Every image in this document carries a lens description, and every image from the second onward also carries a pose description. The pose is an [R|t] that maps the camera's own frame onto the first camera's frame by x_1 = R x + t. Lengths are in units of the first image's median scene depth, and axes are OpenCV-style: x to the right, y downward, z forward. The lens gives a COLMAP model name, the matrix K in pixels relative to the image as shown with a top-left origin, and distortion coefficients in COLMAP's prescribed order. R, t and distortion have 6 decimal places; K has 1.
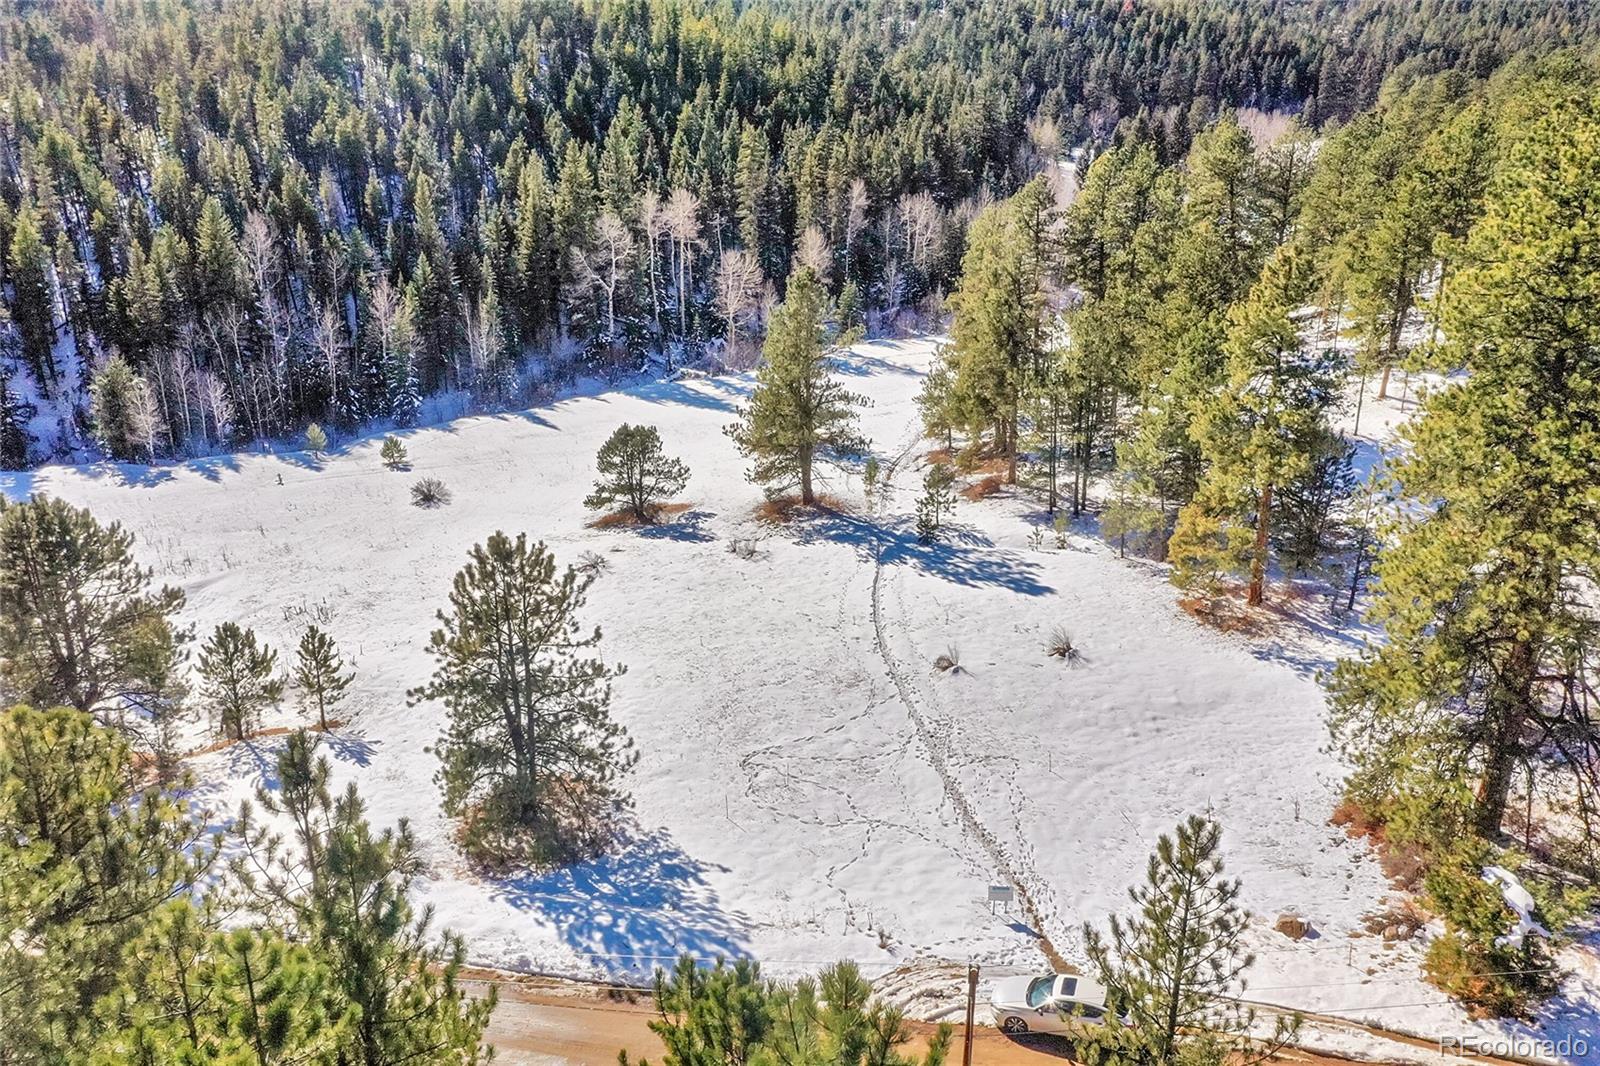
lens RADIAL K [[1260.5, 0, 796.5], [0, 1260.5, 532.2], [0, 0, 1]] dist [-0.000760, 0.001574]
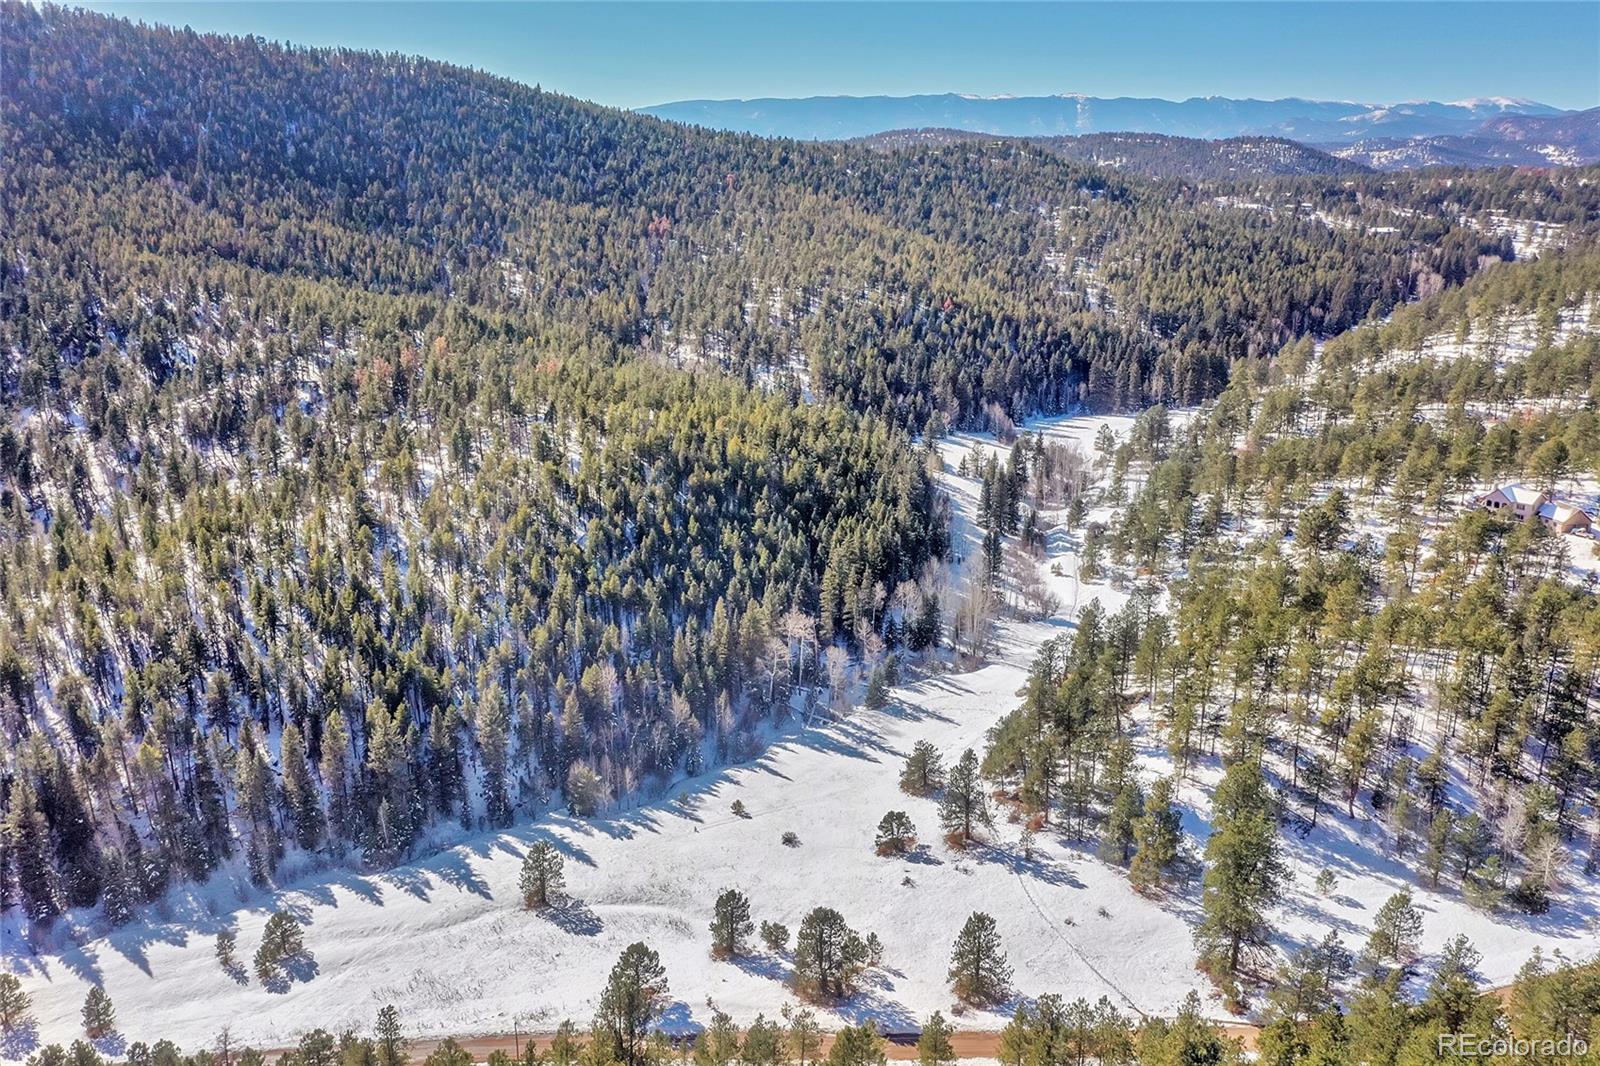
lens RADIAL K [[1260.5, 0, 803.3], [0, 1260.5, 532.2], [0, 0, 1]] dist [-0.000760, 0.001574]
pose [[0.981881, -0.042850, 0.184590, -0.904613], [0.054632, 0.996749, -0.059221, -0.603983], [-0.181453, 0.068232, 0.981030, -1.702106]]
